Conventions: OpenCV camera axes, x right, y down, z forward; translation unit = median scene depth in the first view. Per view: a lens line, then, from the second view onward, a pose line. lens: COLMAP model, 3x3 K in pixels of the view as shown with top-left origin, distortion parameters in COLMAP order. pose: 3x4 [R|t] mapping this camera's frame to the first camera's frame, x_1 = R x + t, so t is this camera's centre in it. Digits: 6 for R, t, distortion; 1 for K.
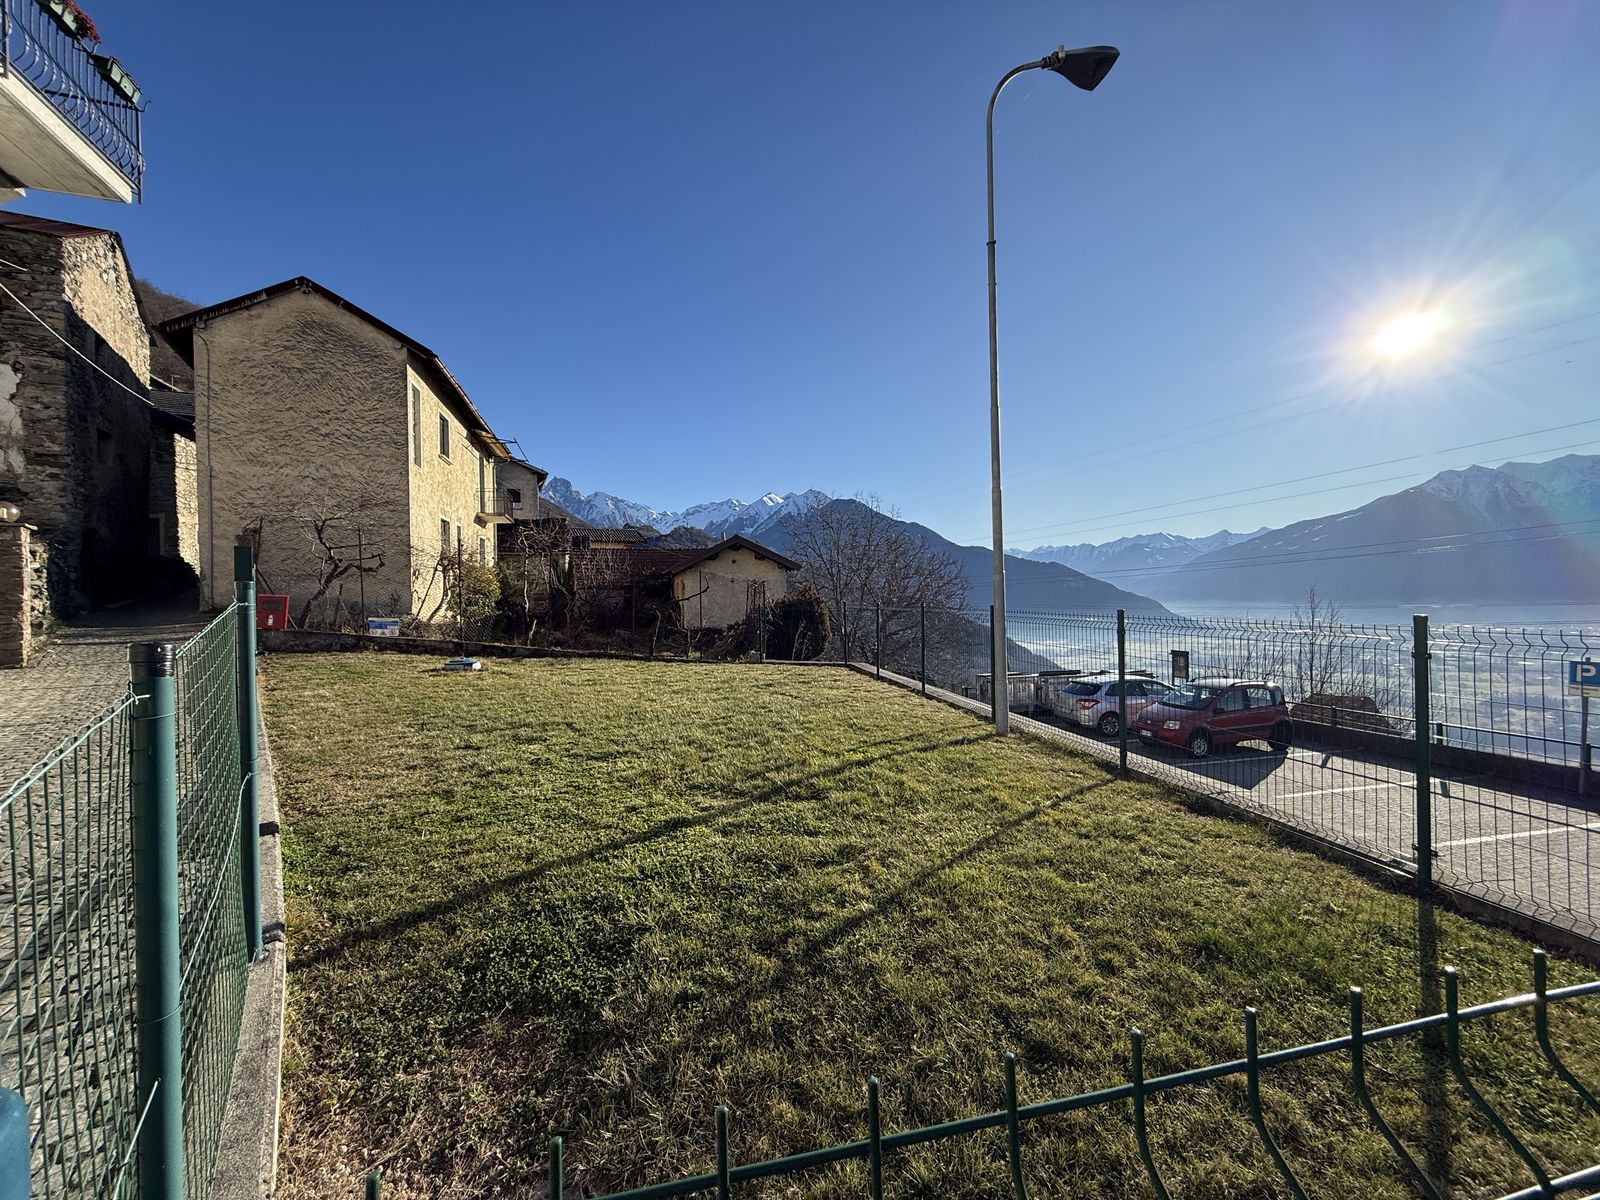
lens RADIAL K [[634.8, 0, 798.8], [0, 634.8, 599.0], [0, 0, 1]] dist [-0.000554, 0.000016]
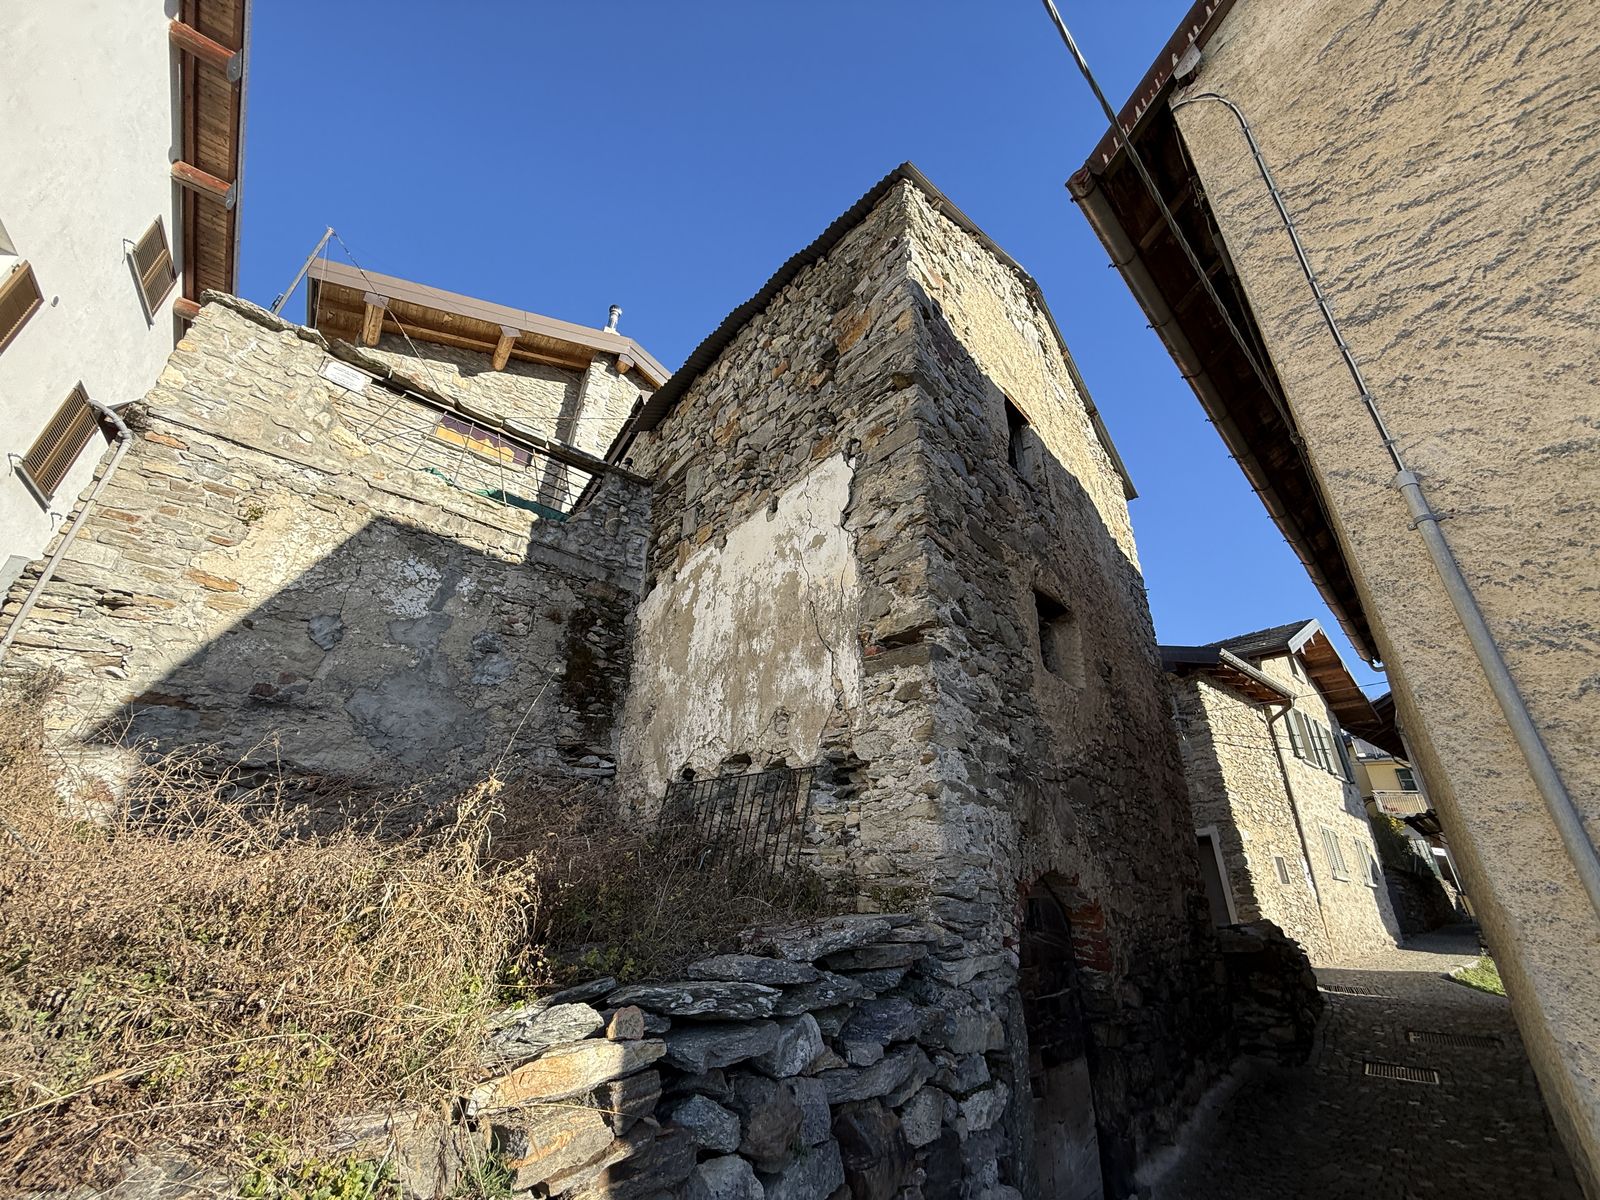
lens RADIAL K [[634.8, 0, 798.8], [0, 634.8, 599.0], [0, 0, 1]] dist [-0.000554, 0.000016]
pose [[0.244426, -0.406362, -0.880412, -0.868935], [-0.045620, 0.902128, -0.429050, -0.099306], [0.968594, 0.145035, 0.201966, 0.846260]]
